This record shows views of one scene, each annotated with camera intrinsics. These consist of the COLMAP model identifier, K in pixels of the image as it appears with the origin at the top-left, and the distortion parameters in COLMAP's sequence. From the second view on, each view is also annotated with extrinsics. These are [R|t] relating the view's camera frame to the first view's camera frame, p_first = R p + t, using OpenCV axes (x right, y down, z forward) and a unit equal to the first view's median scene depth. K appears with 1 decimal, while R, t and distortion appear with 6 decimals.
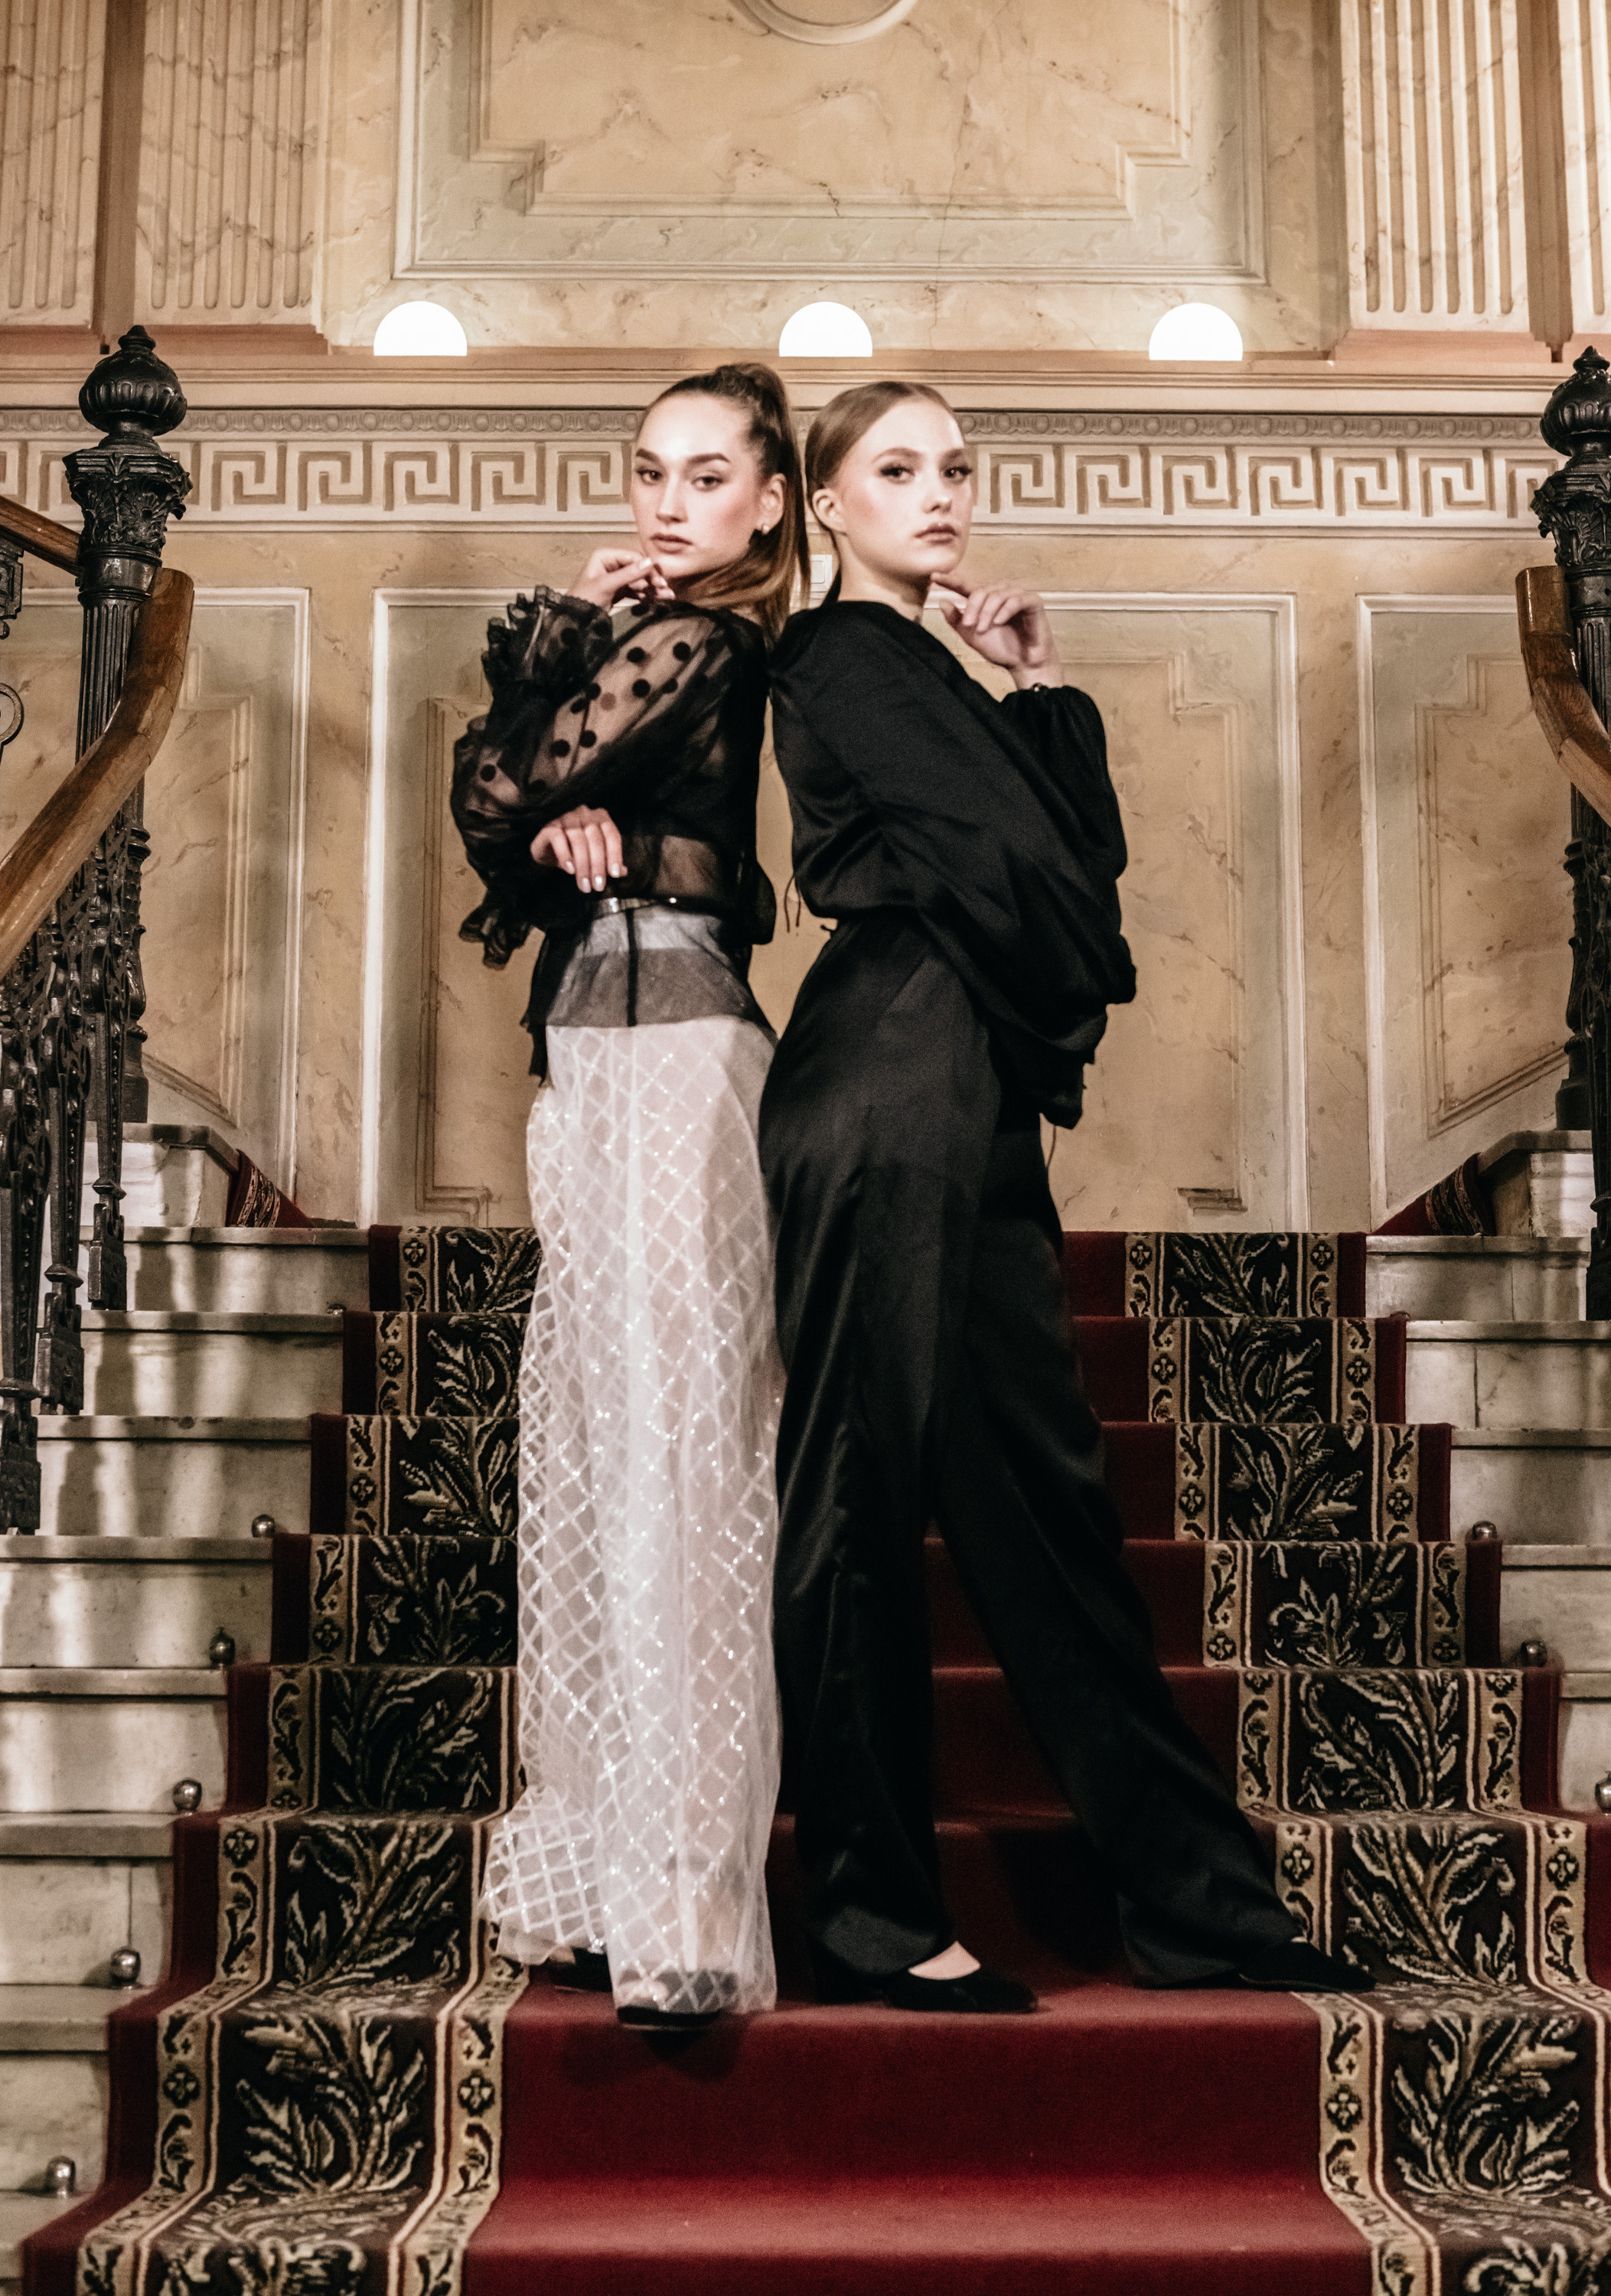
lens RADIAL K [[3507.5, 0, 810.8], [0, 3507.5, 1102.7], [0, 0, 1]] dist [-0.054729, 0.018006]
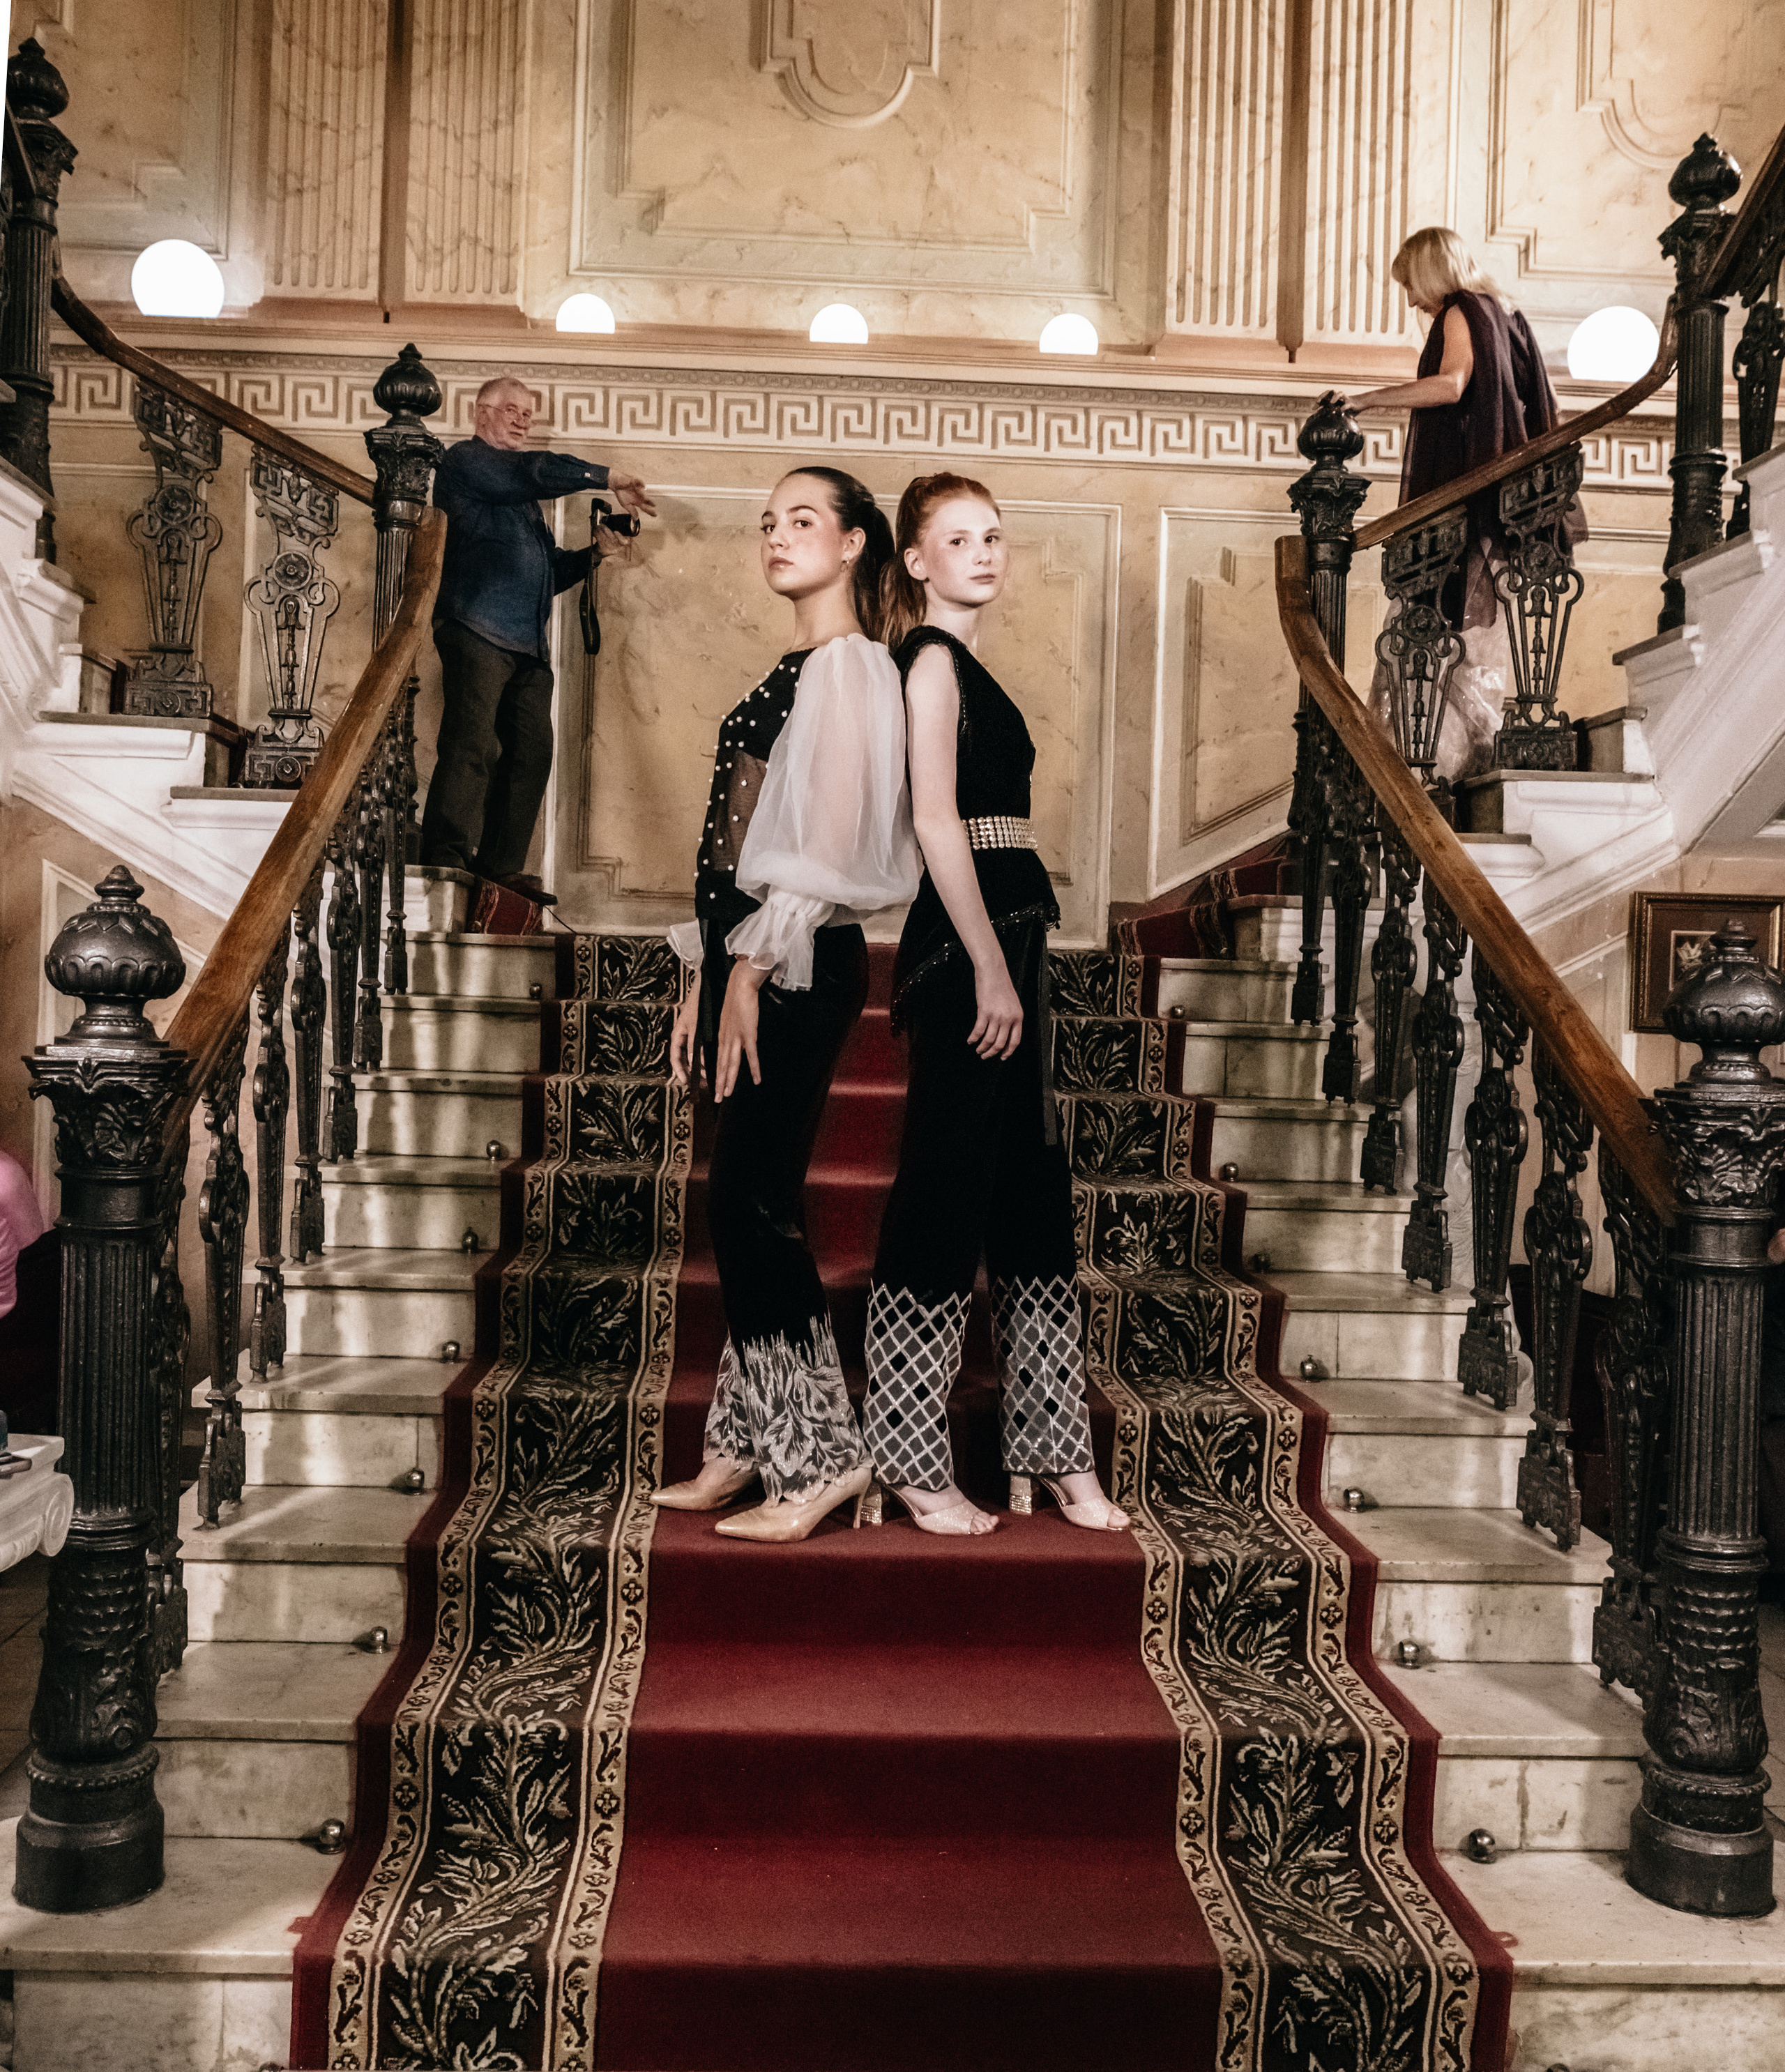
lens RADIAL K [[1964.5, 0, 828.0], [0, 1964.5, 1024.2], [0, 0, 1]] dist [-0.037546, 0.040905]
pose [[0.999201, 0.028761, 0.027766, -0.026637], [-0.033274, 0.983315, 0.178843, -0.105150], [-0.022159, -0.179624, 0.983486, 0.100297]]
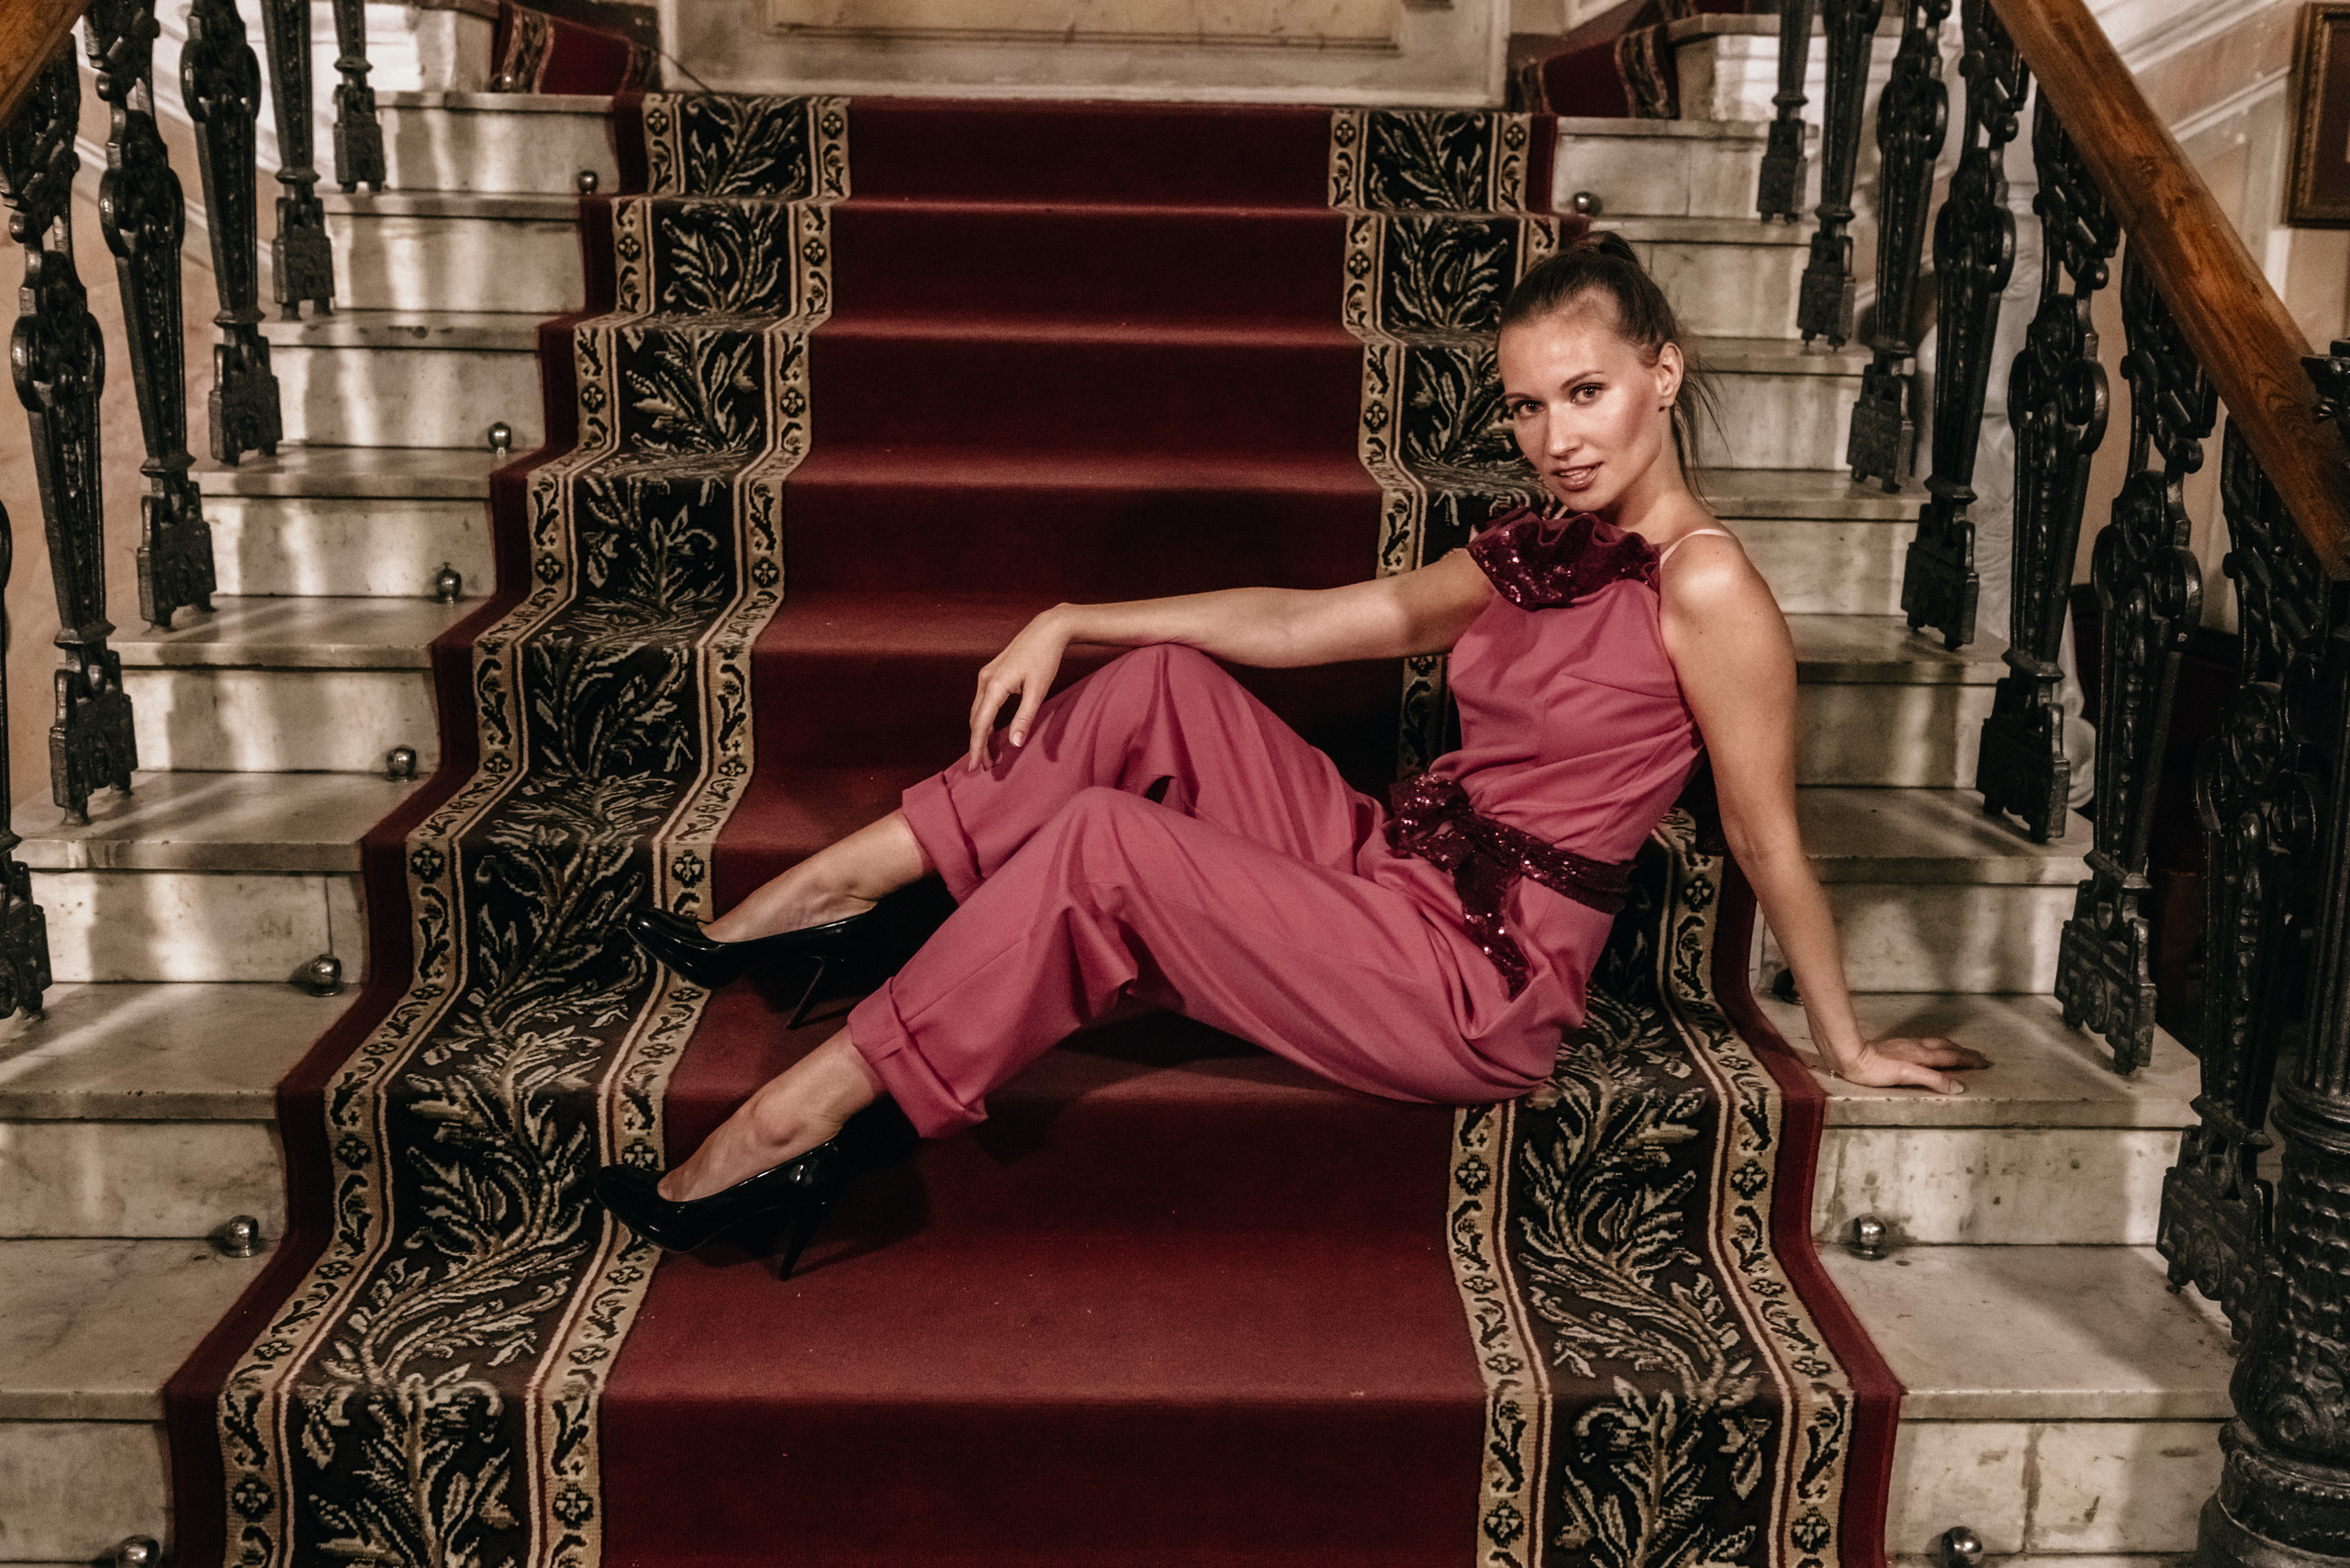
lens RADIAL K [[2539.3, 0, 1185.3], [0, 2539.3, 773.7], [0, 0, 1]] dist [-0.030034, 0.020767]
pose [[0.999658, 0.011051, 0.023704, 0.033828], [-0.019328, 0.922762, 0.384885, -0.082462], [-0.017620, -0.385212, 0.922660, 0.247580]]
